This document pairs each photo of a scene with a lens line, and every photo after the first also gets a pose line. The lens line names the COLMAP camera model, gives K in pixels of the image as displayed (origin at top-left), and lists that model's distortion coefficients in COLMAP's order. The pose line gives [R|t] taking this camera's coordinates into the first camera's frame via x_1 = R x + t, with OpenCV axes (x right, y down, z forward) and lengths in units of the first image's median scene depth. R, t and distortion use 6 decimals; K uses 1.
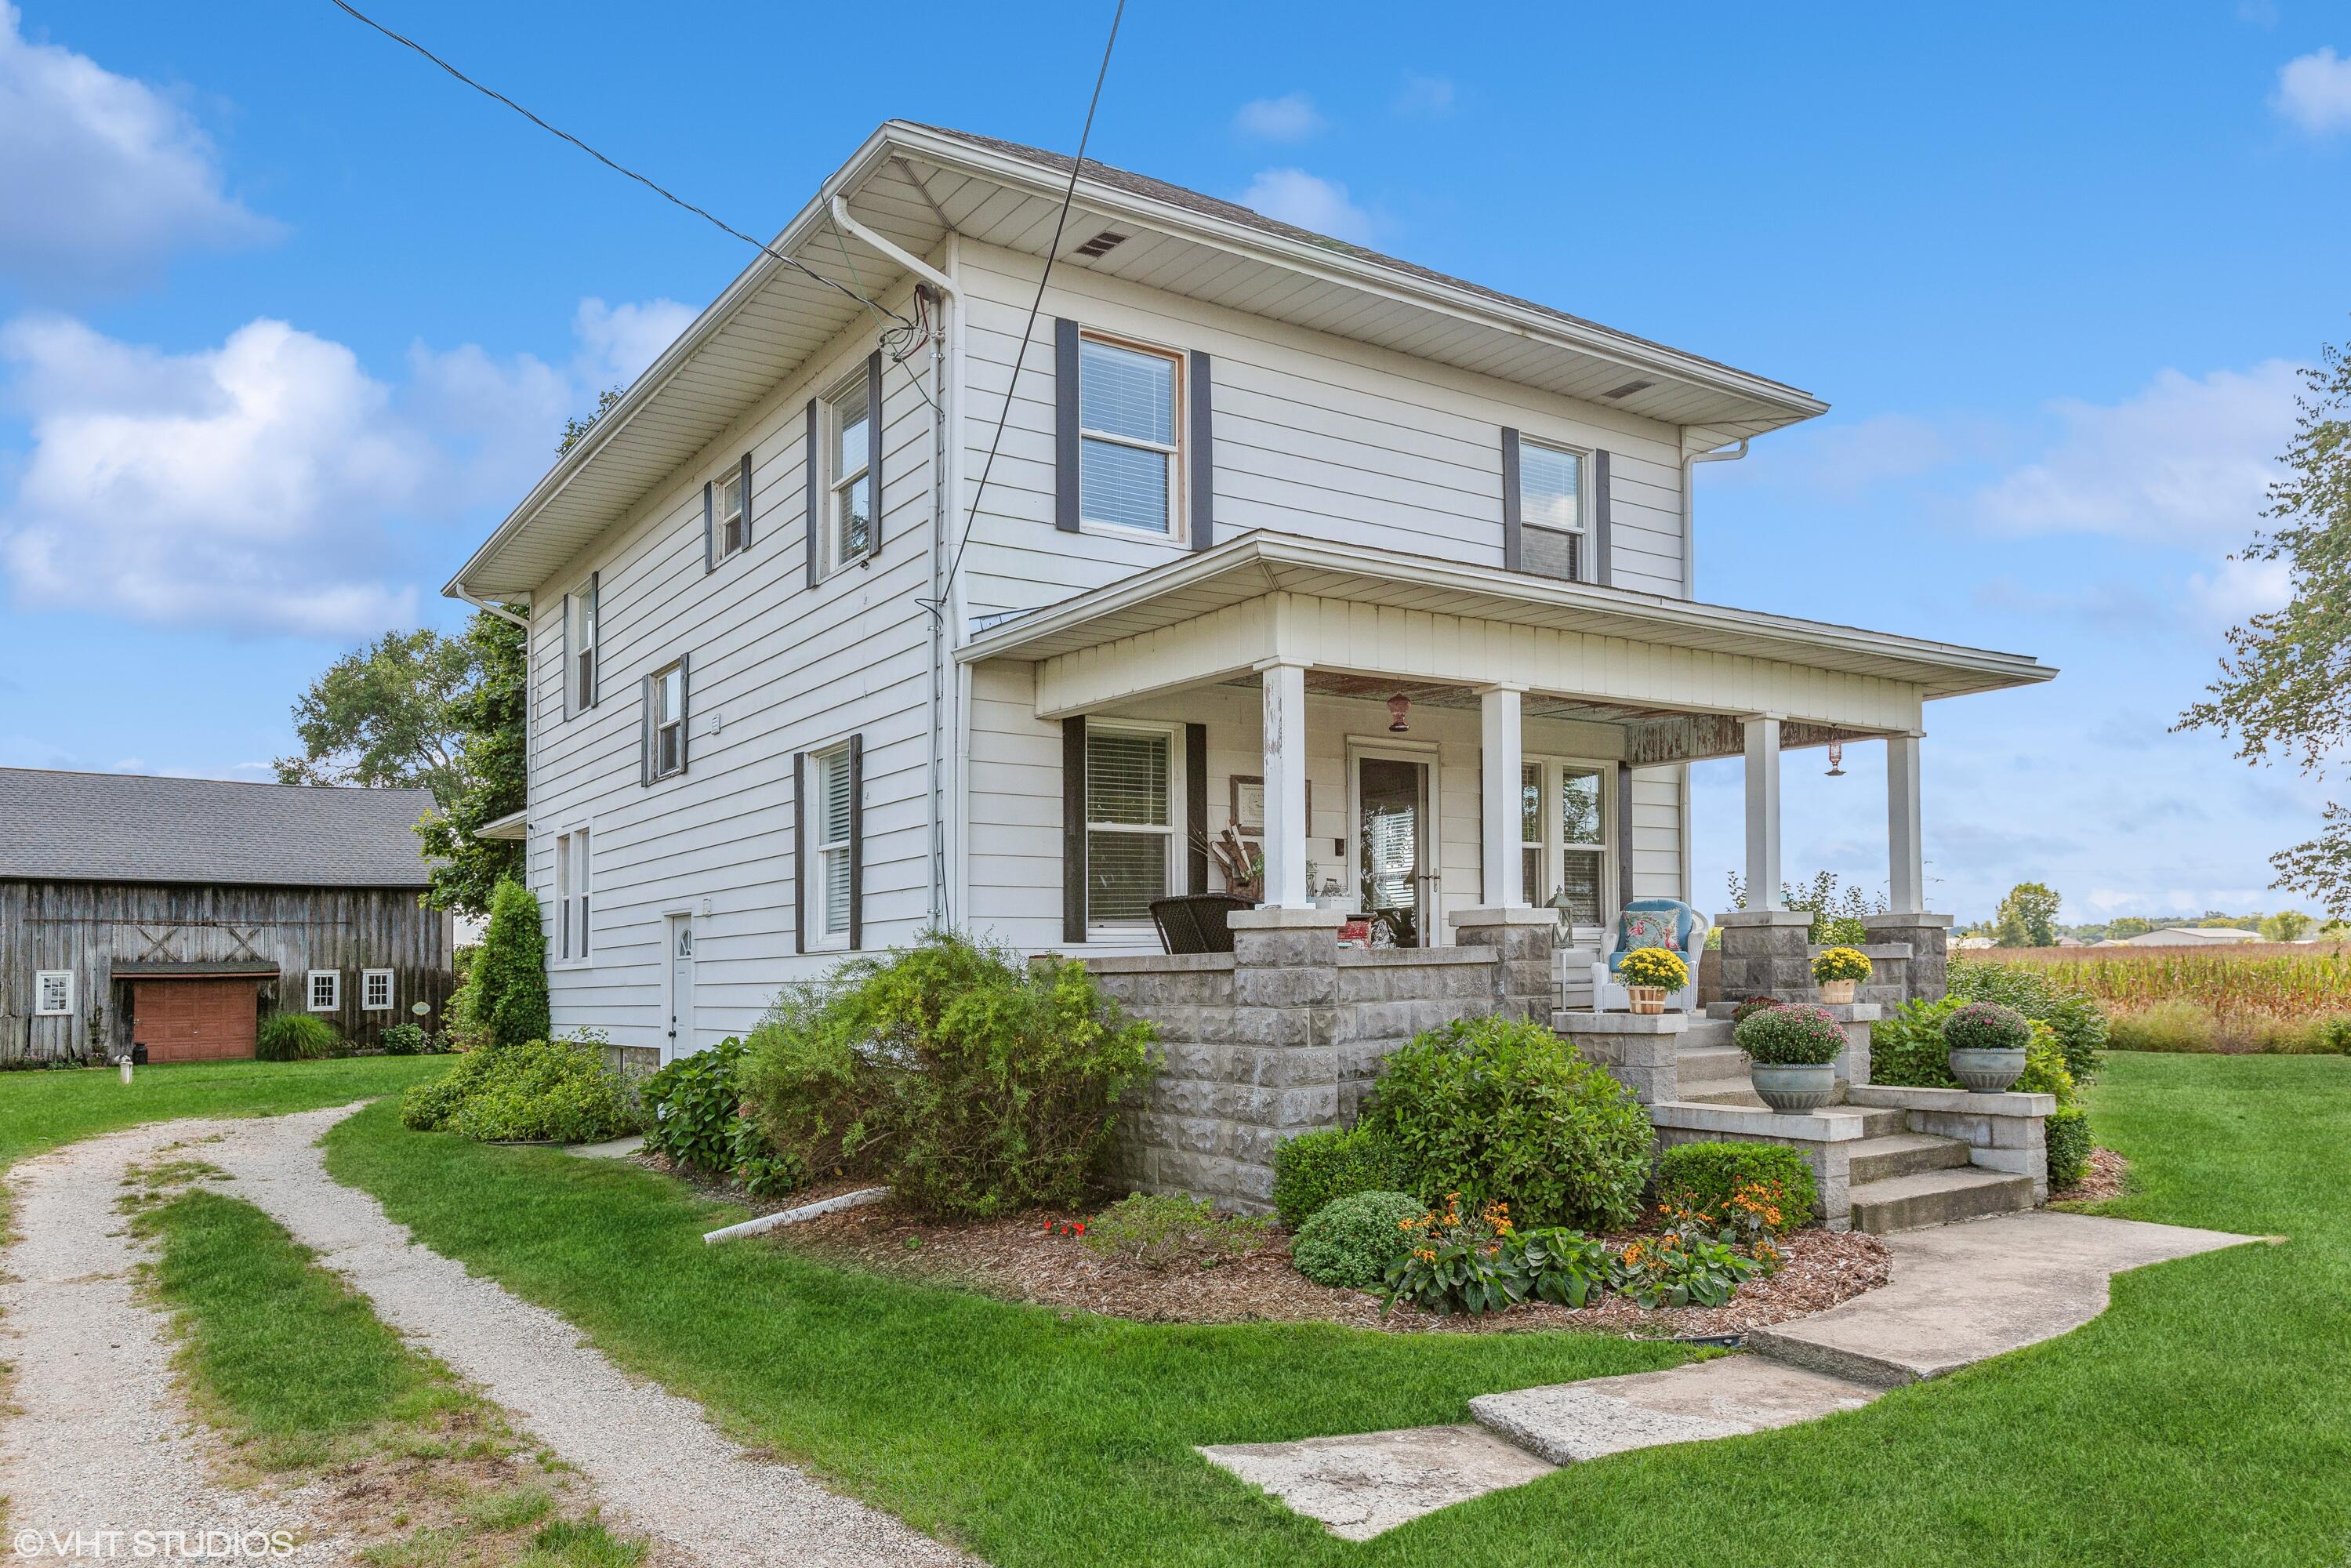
lens RADIAL K [[1611.5, 0, 1175.5], [0, 1611.5, 784.0], [0, 0, 1]] dist [-0.000696, 0.000027]
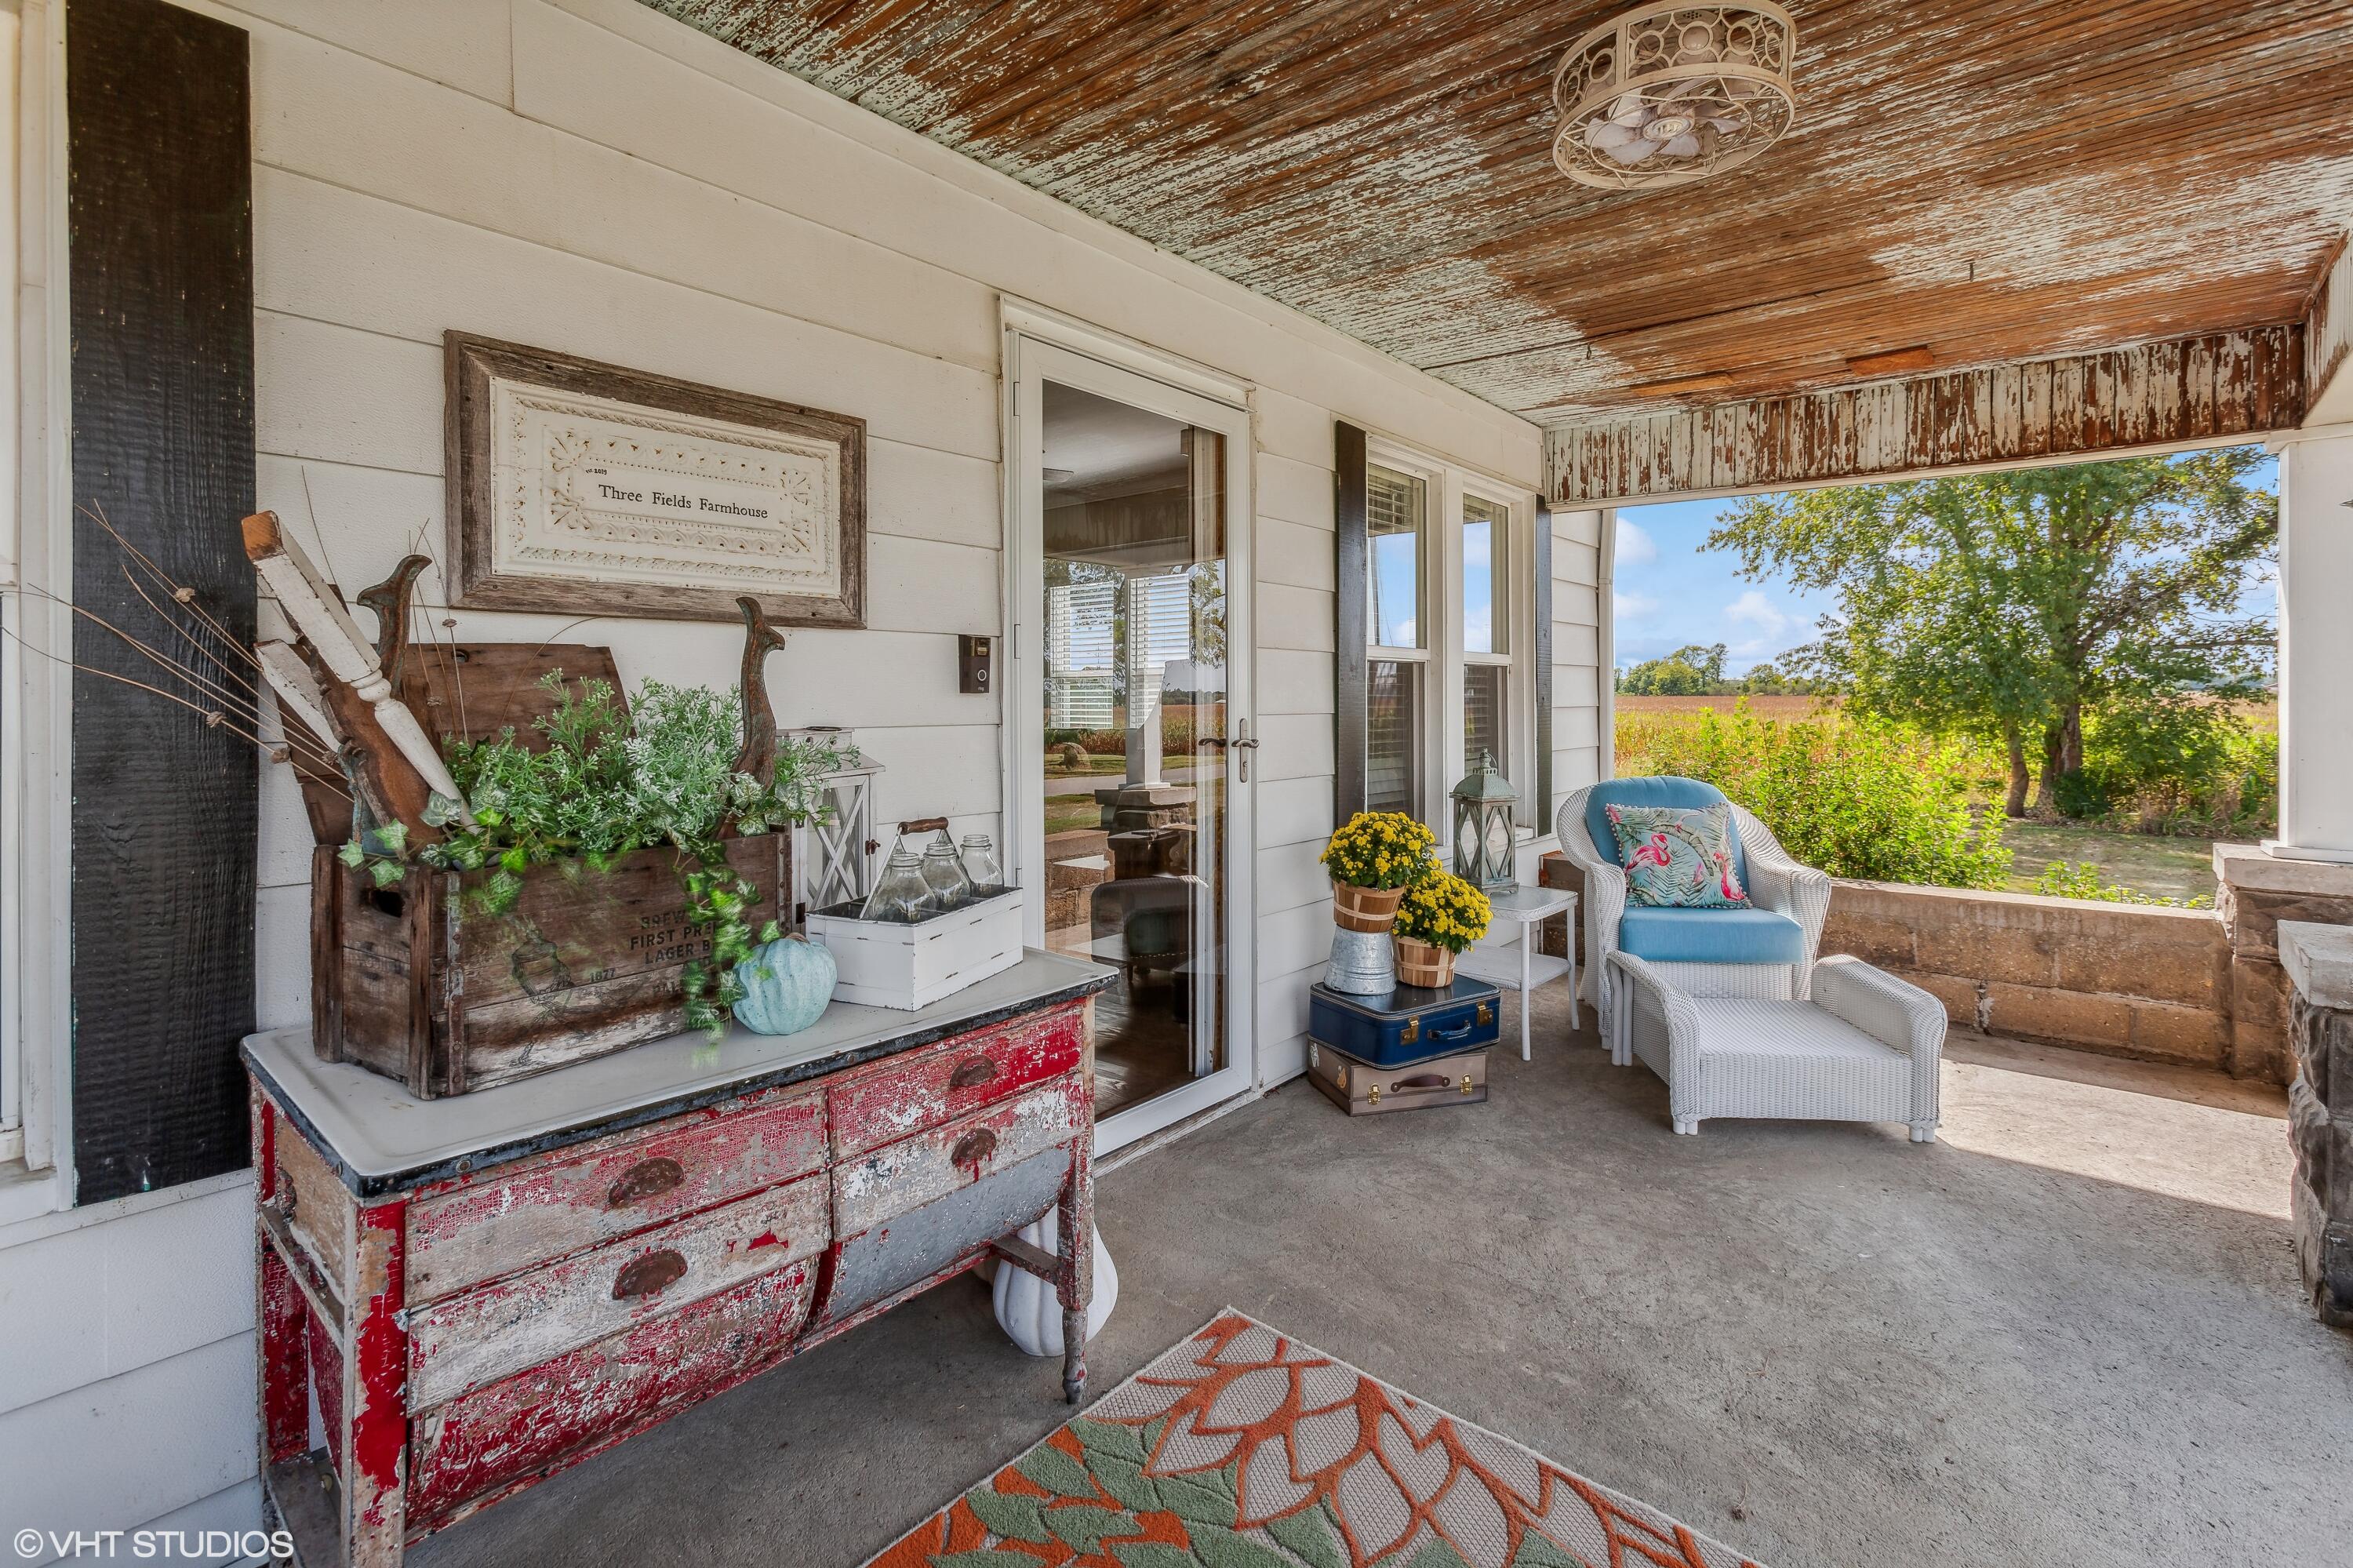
lens RADIAL K [[1090.0, 0, 1184.9], [0, 1090.0, 720.4], [0, 0, 1]] dist [-0.026337, 0.000202]
pose [[0.968263, 0.008966, 0.249771, 0.078200], [-0.041481, 0.991261, 0.125225, 0.019896], [-0.246466, -0.131611, 0.960173, 0.696856]]
